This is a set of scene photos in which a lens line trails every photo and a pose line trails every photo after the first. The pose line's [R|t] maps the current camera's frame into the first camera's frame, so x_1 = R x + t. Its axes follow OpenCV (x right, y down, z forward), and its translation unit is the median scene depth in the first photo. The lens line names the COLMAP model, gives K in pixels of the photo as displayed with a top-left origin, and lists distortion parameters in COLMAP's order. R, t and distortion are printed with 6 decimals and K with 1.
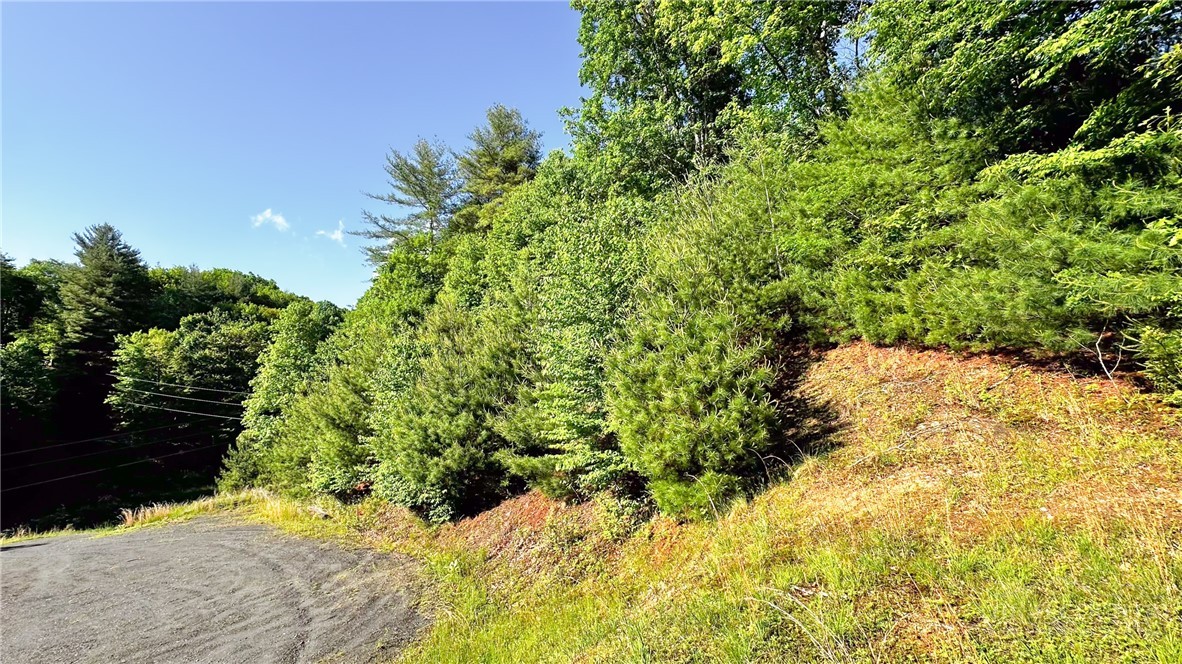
lens RADIAL K [[468.9, 0, 591.0], [0, 468.9, 332.0], [0, 0, 1]] dist [0.001103, -0.000049]
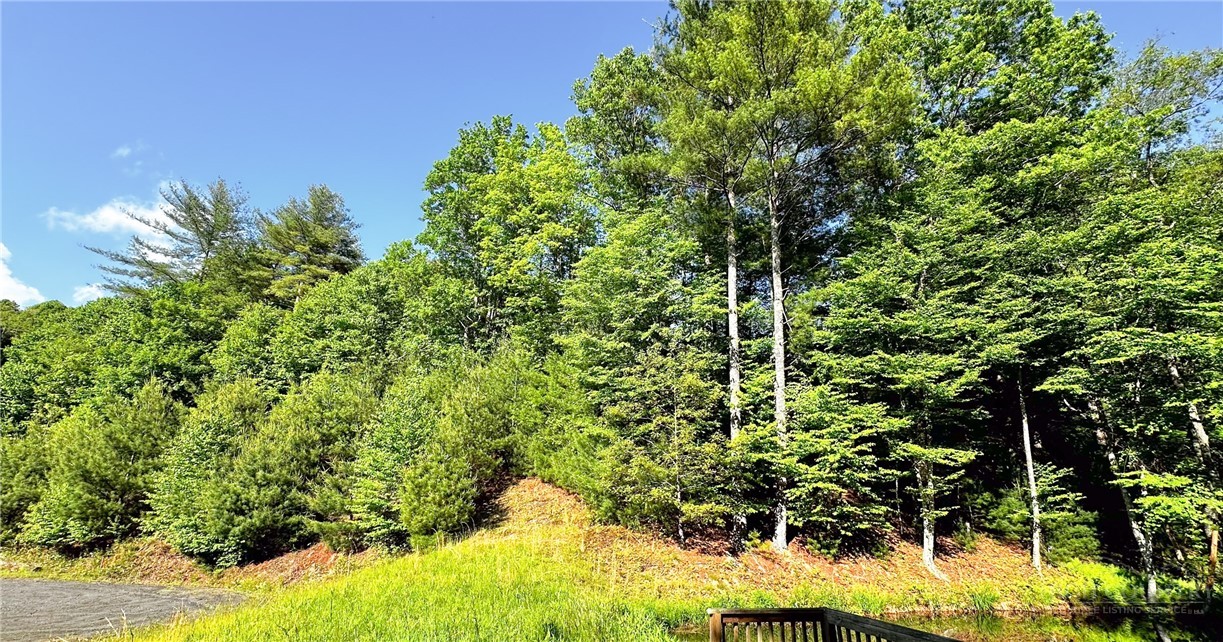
lens RADIAL K [[494.5, 0, 610.7], [0, 494.5, 355.2], [0, 0, 1]] dist [-0.001413, -0.000098]
pose [[0.852269, 0.256033, 0.456162, -0.219046], [-0.191900, 0.964262, -0.182682, -0.153190], [-0.486632, 0.068156, 0.870944, -0.955619]]
